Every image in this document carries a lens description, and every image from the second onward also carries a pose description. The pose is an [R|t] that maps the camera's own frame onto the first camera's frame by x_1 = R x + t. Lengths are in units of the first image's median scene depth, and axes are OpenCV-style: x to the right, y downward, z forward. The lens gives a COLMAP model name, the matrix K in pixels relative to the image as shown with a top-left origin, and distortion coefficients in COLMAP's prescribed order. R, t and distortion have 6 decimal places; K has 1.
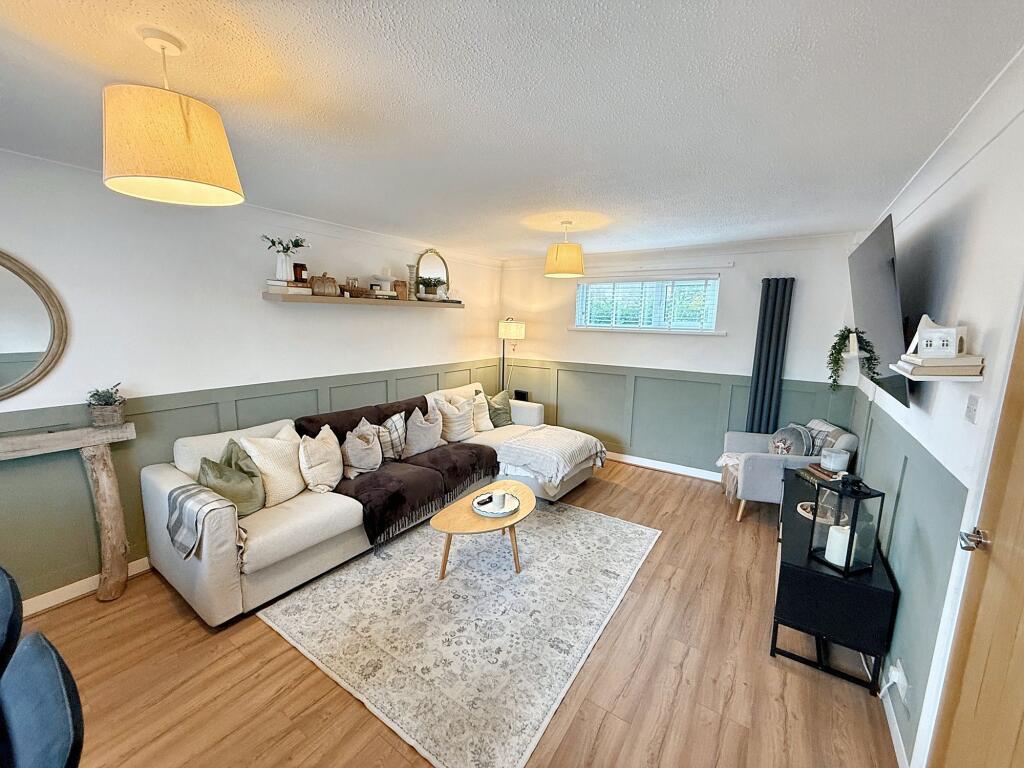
lens RADIAL K [[406.6, 0, 510.8], [0, 406.6, 384.6], [0, 0, 1]] dist [0.010830, 0.000010]
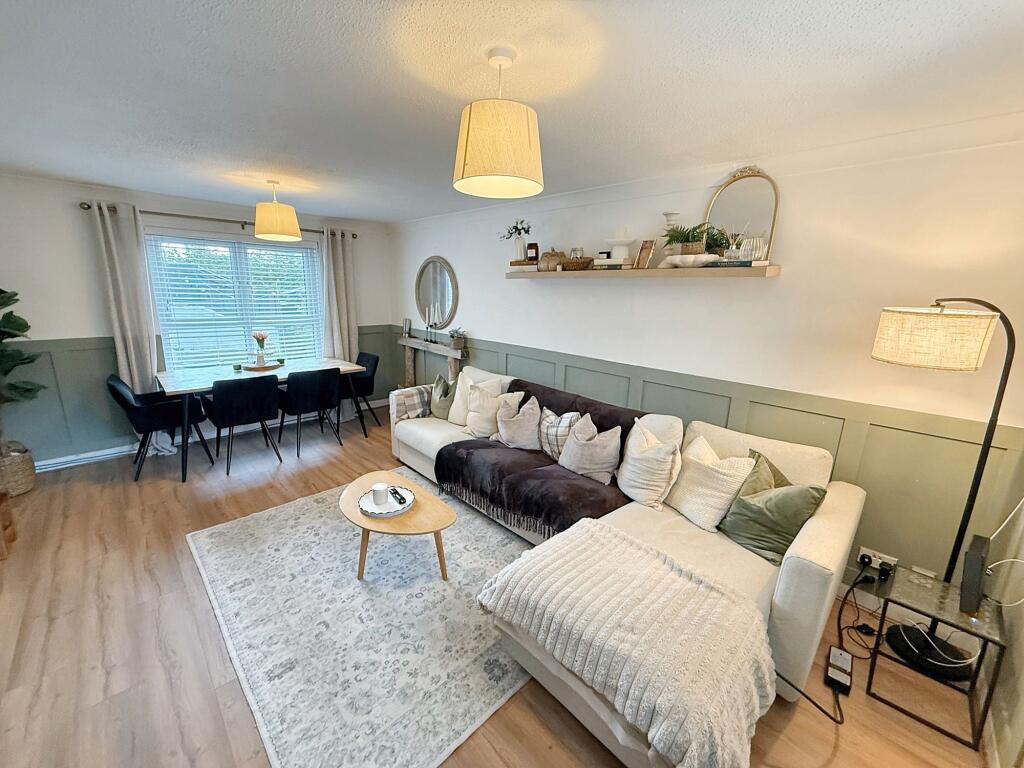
lens RADIAL K [[406.6, 0, 509.5], [0, 406.6, 387.0], [0, 0, 1]] dist [0.010830, 0.000010]
pose [[-0.200461, 0.212746, -0.956323, 0.725928], [-0.179994, 0.951524, 0.249408, -0.219408], [0.963025, 0.222129, -0.152450, 1.378952]]
